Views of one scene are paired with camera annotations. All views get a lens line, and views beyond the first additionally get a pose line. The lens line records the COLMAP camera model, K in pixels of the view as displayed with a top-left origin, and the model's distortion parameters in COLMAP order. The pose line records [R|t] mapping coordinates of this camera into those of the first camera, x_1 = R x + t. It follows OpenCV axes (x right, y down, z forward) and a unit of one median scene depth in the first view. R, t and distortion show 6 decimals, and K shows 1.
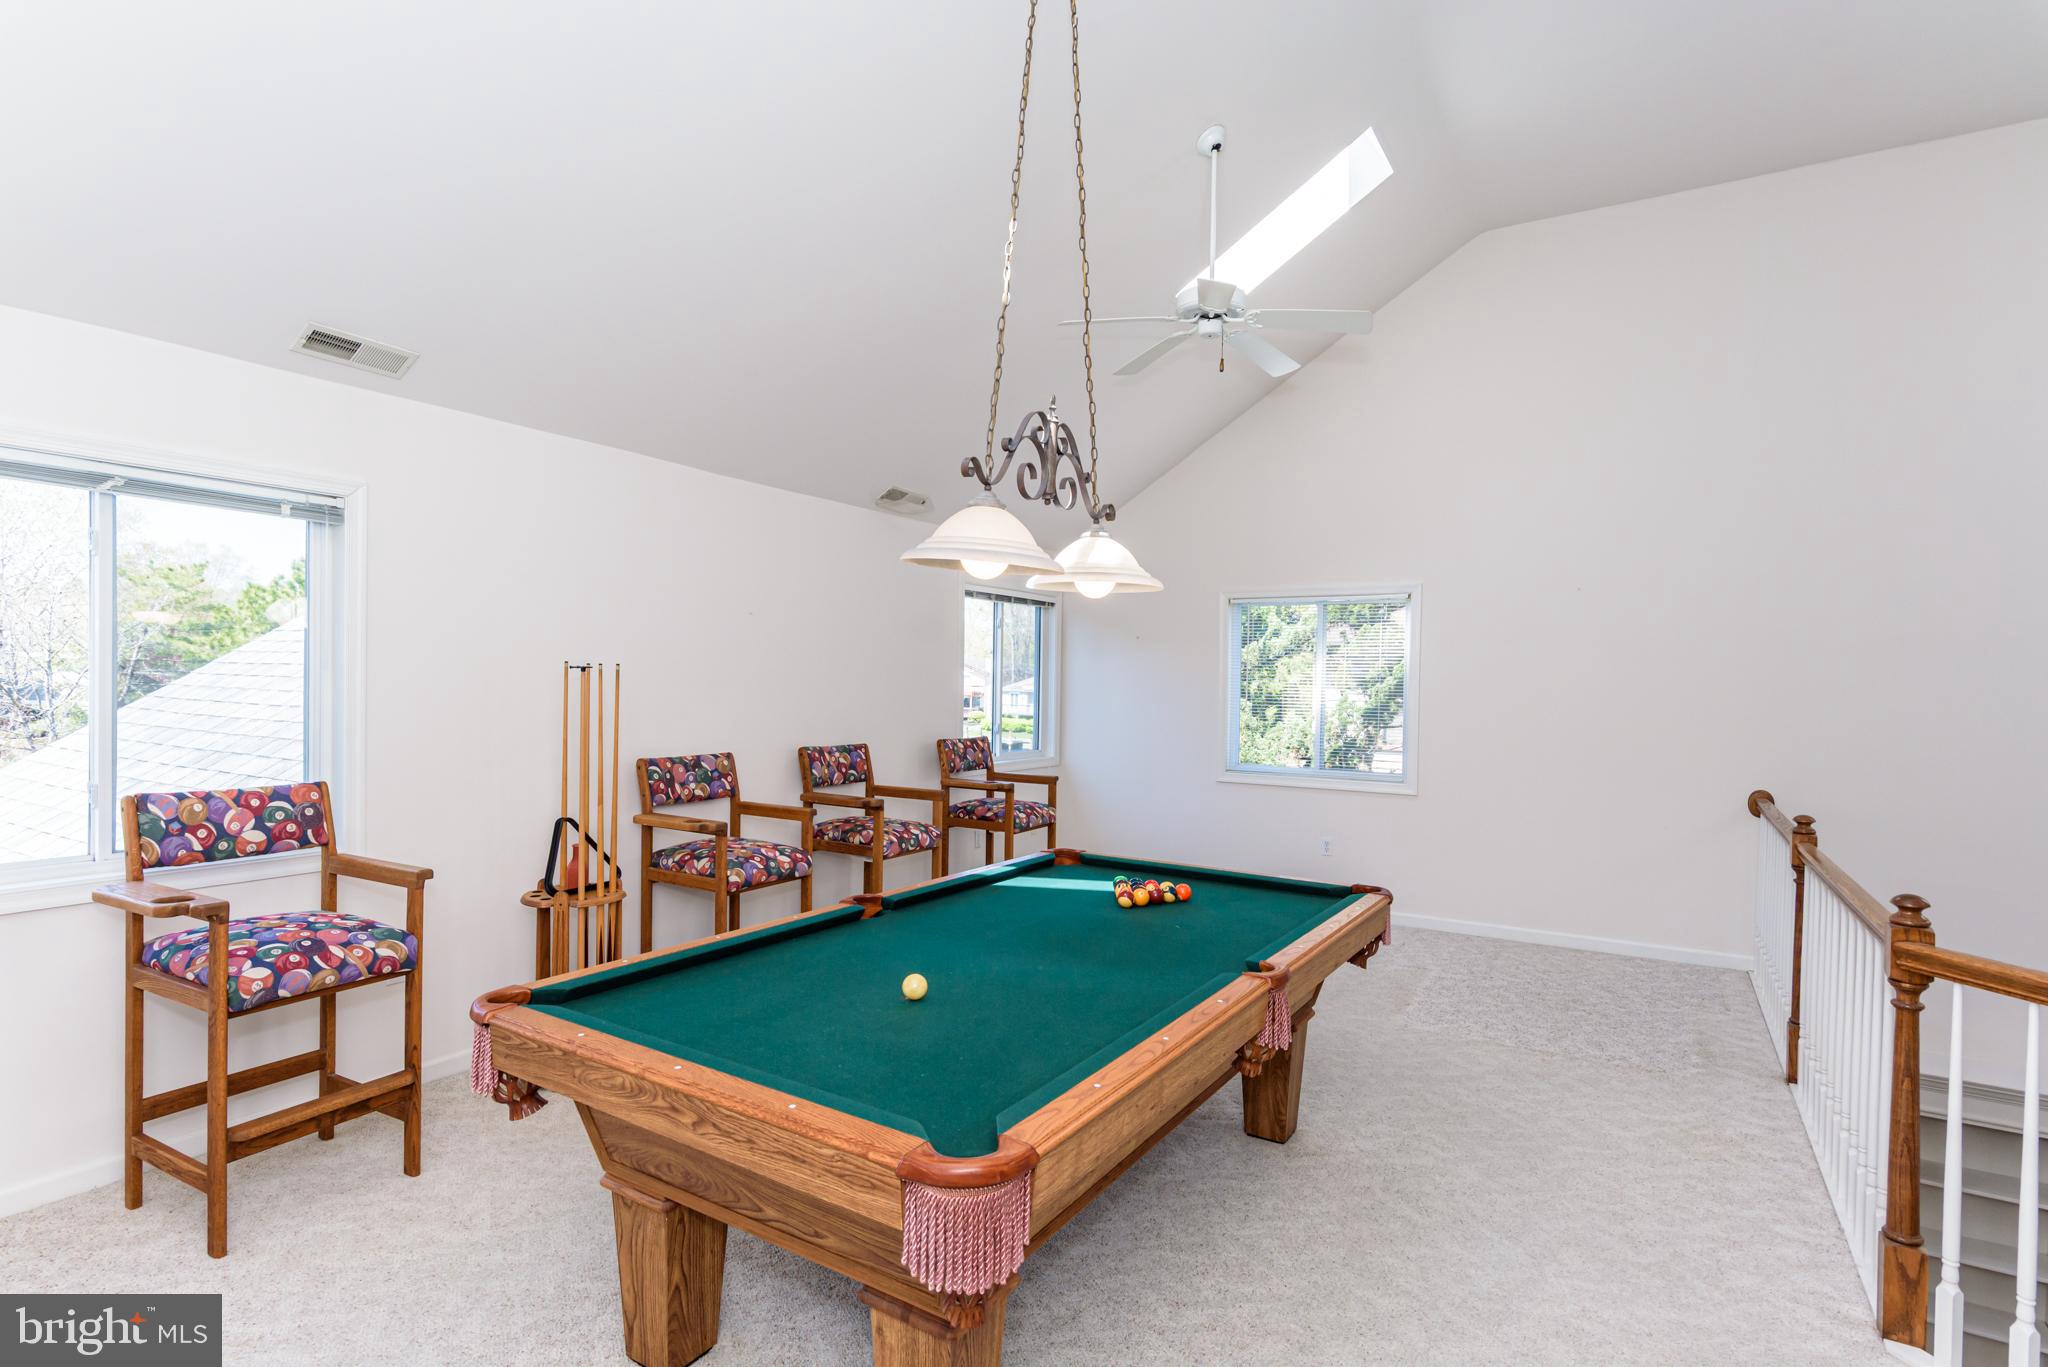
lens RADIAL K [[1028.7, 0, 1023.0], [0, 1028.7, 698.1], [0, 0, 1]] dist [0.003966, -0.001082]
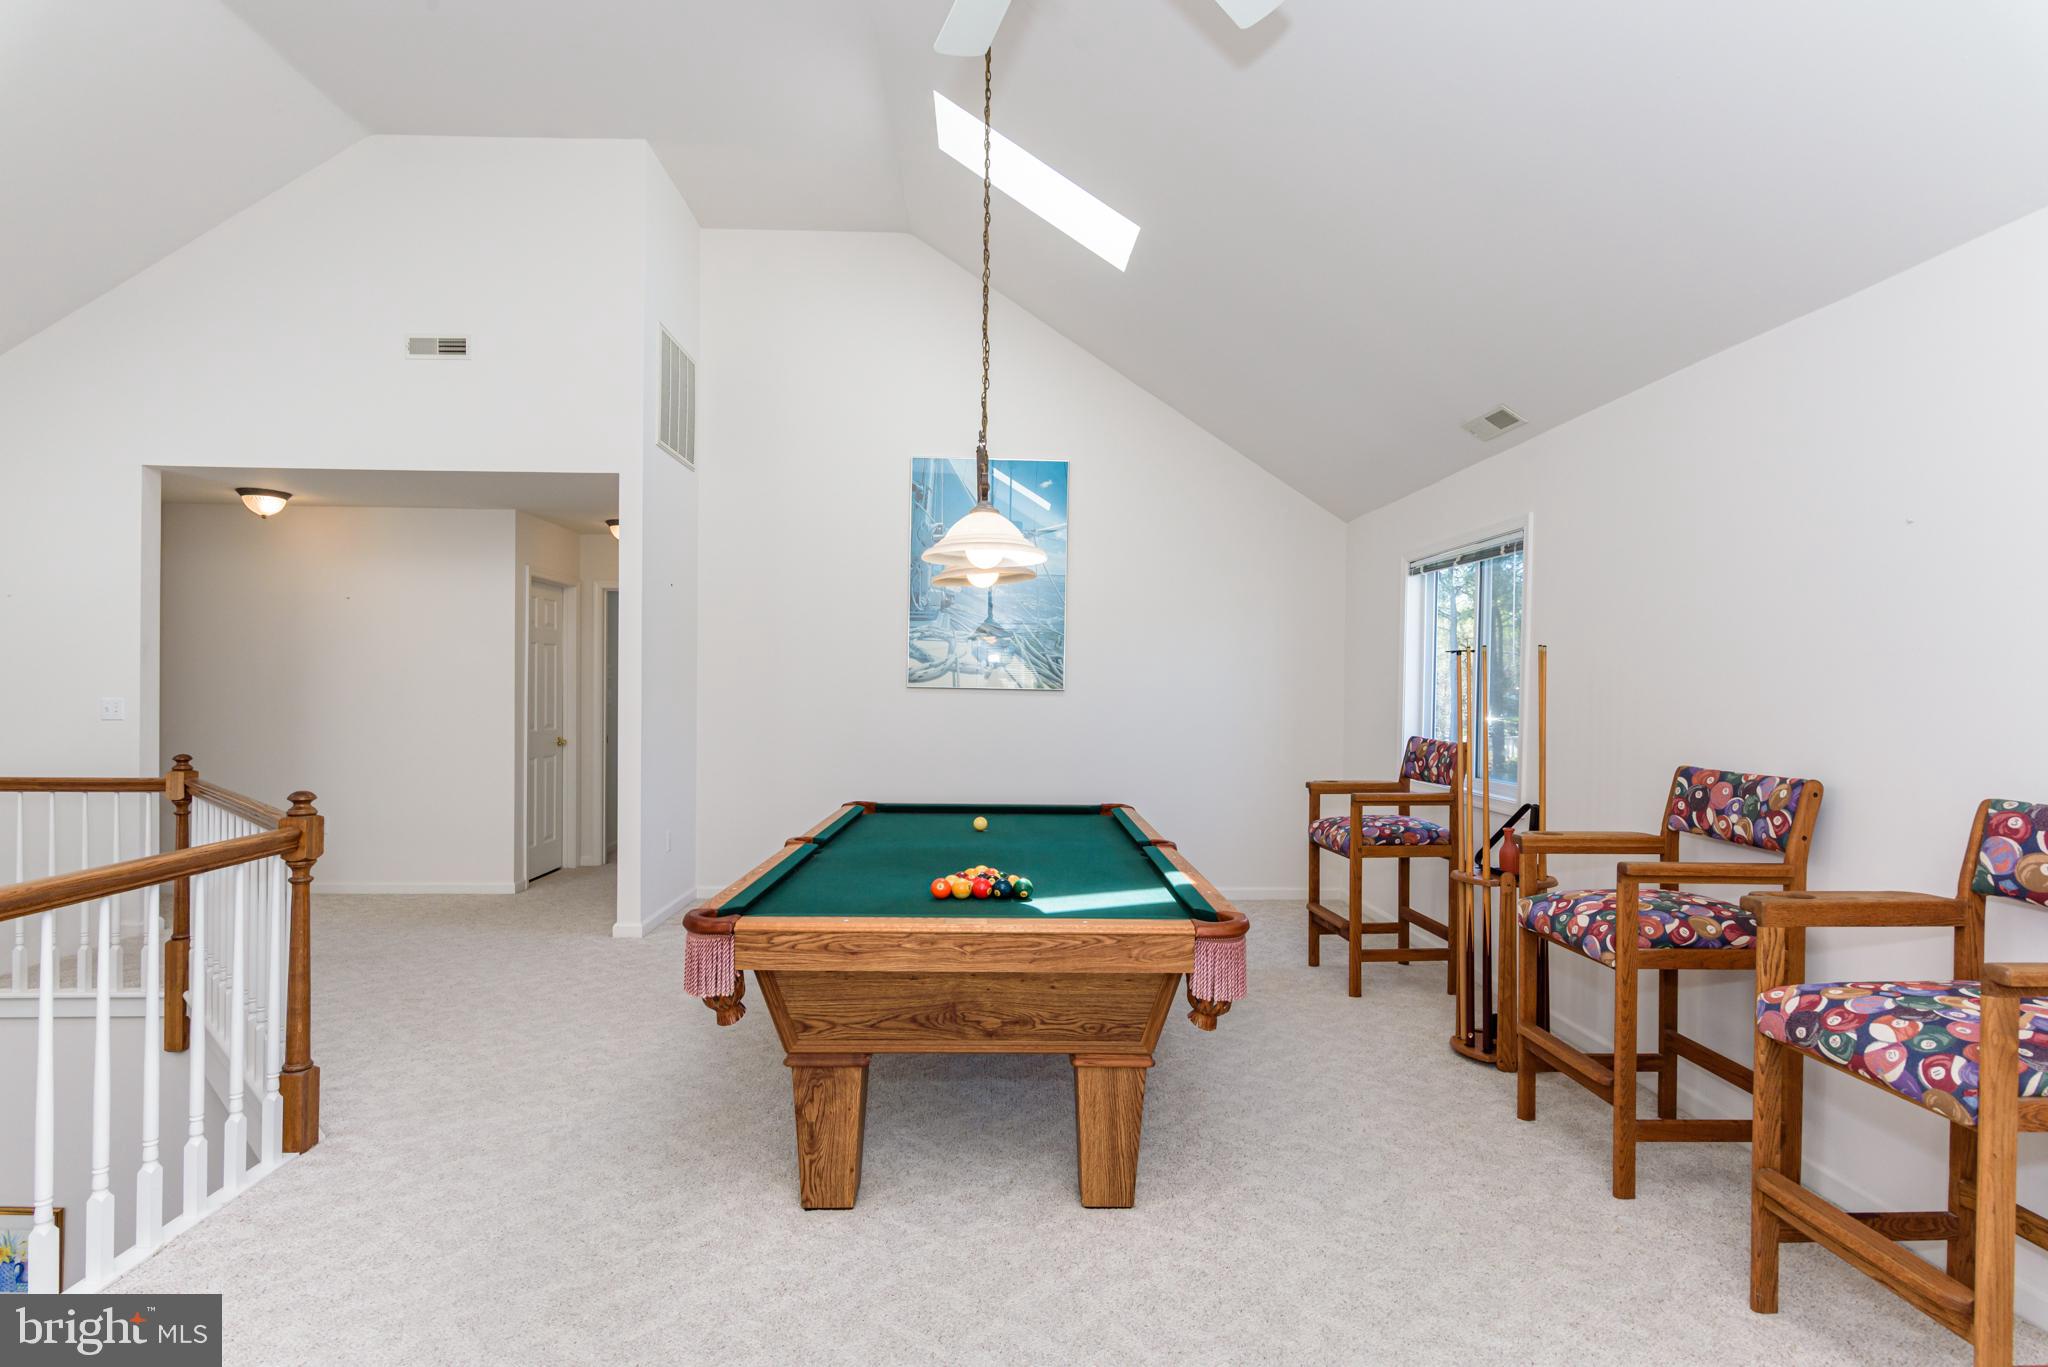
lens RADIAL K [[1028.7, 0, 1009.9], [0, 1028.7, 684.1], [0, 0, 1]] dist [0.003966, -0.001082]
pose [[-0.845351, -0.028134, -0.533470, 0.440008], [-0.034102, 0.999417, 0.001333, 0.016099], [0.533121, 0.019320, -0.845818, 1.383263]]
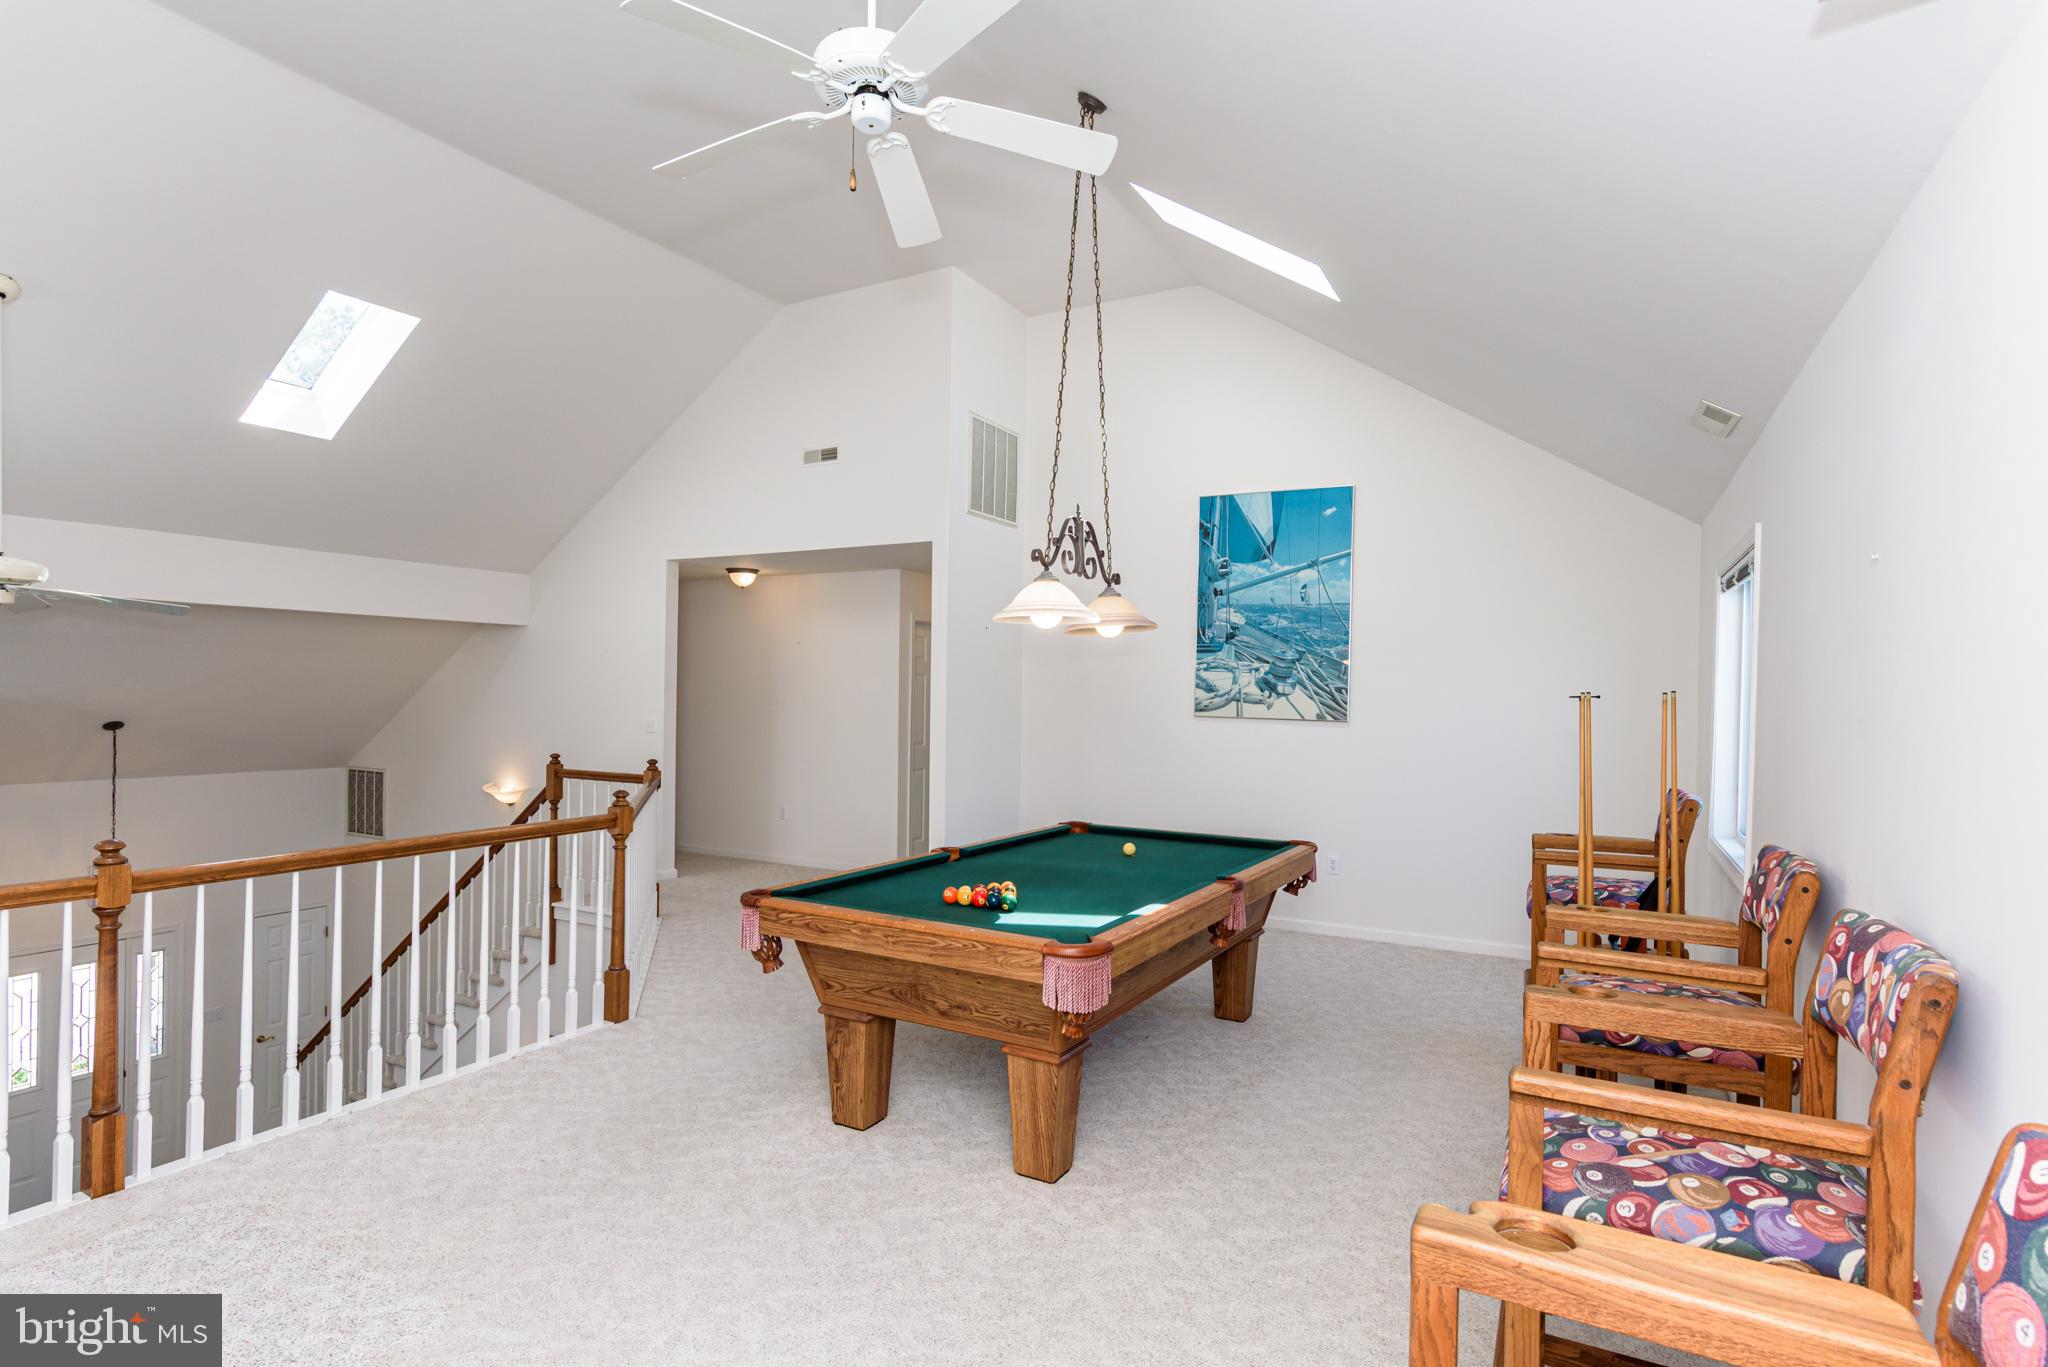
lens RADIAL K [[1028.7, 0, 978.6], [0, 1028.7, 689.4], [0, 0, 1]] dist [0.003966, -0.001082]
pose [[-0.999408, -0.031075, -0.014781, 0.117640], [-0.031299, 0.999395, 0.015158, -0.027161], [0.014301, 0.015611, -0.999776, 1.620095]]
